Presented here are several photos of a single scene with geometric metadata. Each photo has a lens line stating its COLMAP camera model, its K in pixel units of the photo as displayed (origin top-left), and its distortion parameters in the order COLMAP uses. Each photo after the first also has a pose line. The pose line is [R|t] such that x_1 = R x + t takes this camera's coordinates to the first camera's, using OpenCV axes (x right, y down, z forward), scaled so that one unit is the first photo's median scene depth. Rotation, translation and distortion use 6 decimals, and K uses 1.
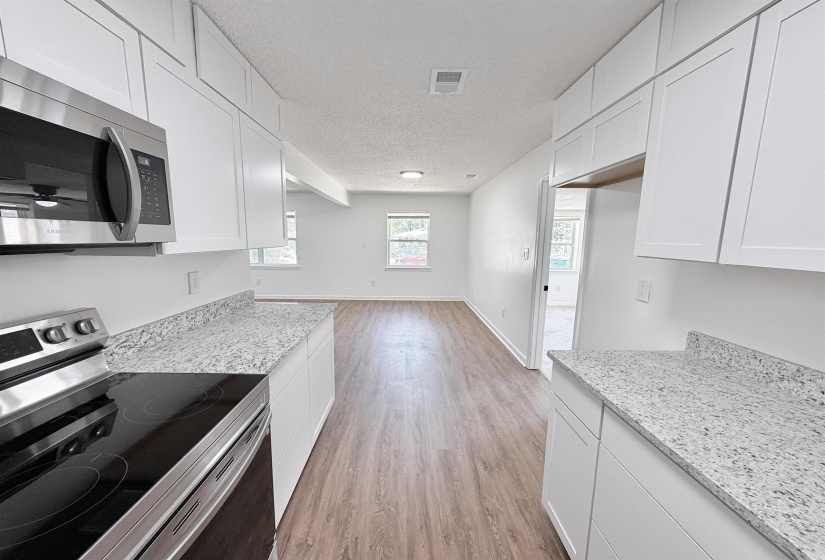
lens RADIAL K [[329.2, 0, 409.6], [0, 329.2, 285.5], [0, 0, 1]] dist [0.001501, -0.000169]
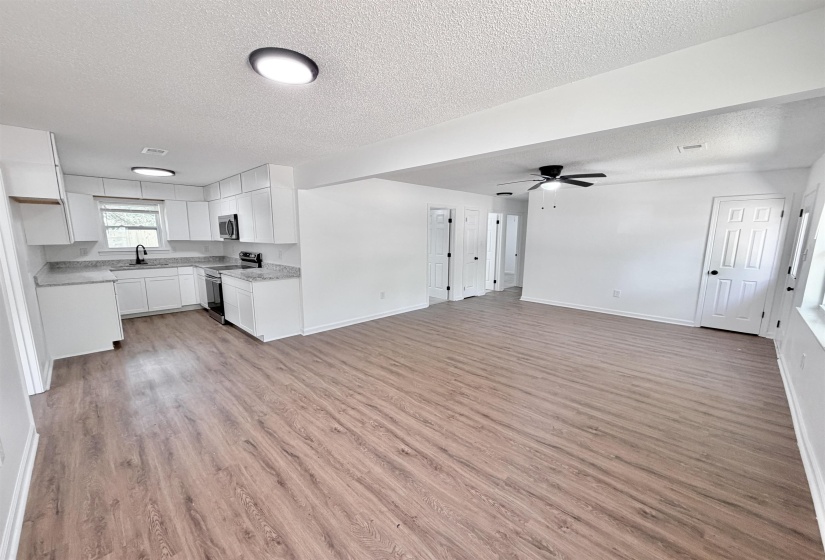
lens RADIAL K [[329.2, 0, 409.2], [0, 329.2, 292.5], [0, 0, 1]] dist [0.001501, -0.000169]
pose [[-0.715900, 0.108159, -0.689774, 0.480966], [-0.110467, 0.957939, 0.264859, -0.556186], [0.689408, 0.265810, -0.673841, 3.714859]]
